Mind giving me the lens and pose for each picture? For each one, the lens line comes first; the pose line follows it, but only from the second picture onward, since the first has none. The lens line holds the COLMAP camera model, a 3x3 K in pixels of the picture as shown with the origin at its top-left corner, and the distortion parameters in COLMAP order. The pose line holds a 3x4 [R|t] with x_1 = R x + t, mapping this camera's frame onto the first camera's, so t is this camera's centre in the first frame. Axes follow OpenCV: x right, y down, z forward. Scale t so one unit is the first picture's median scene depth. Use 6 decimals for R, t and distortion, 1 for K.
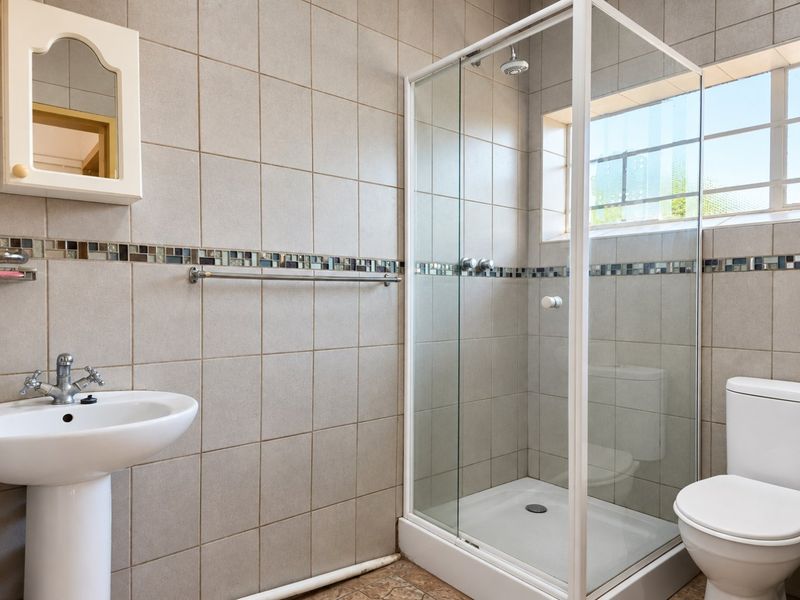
lens RADIAL K [[513.9, 0, 403.6], [0, 513.9, 301.2], [0, 0, 1]] dist [-0.003317, -0.001203]
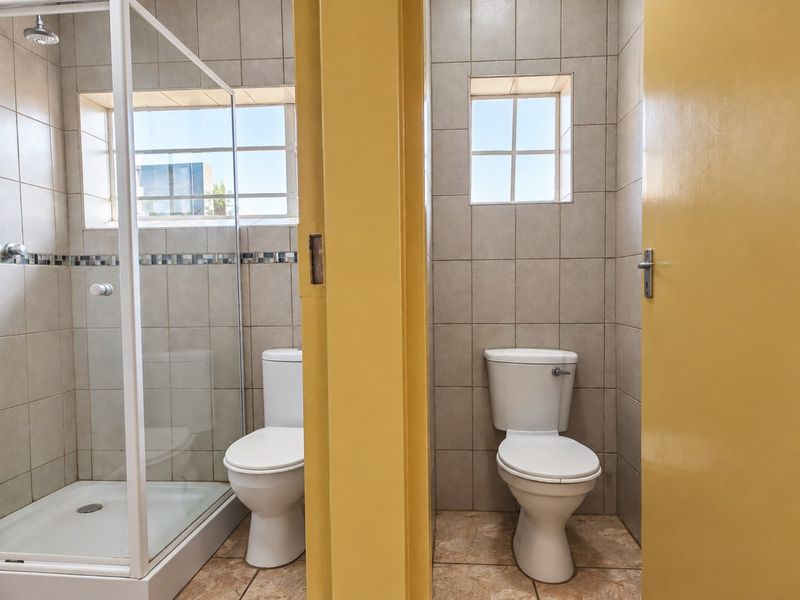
lens RADIAL K [[531.2, 0, 402.5], [0, 531.2, 312.4], [0, 0, 1]] dist [0.044575, -0.032346]
pose [[0.697583, -0.048385, 0.714868, -0.042434], [0.021691, 0.998686, 0.046428, 0.007229], [-0.716175, -0.016881, 0.697716, -0.125485]]
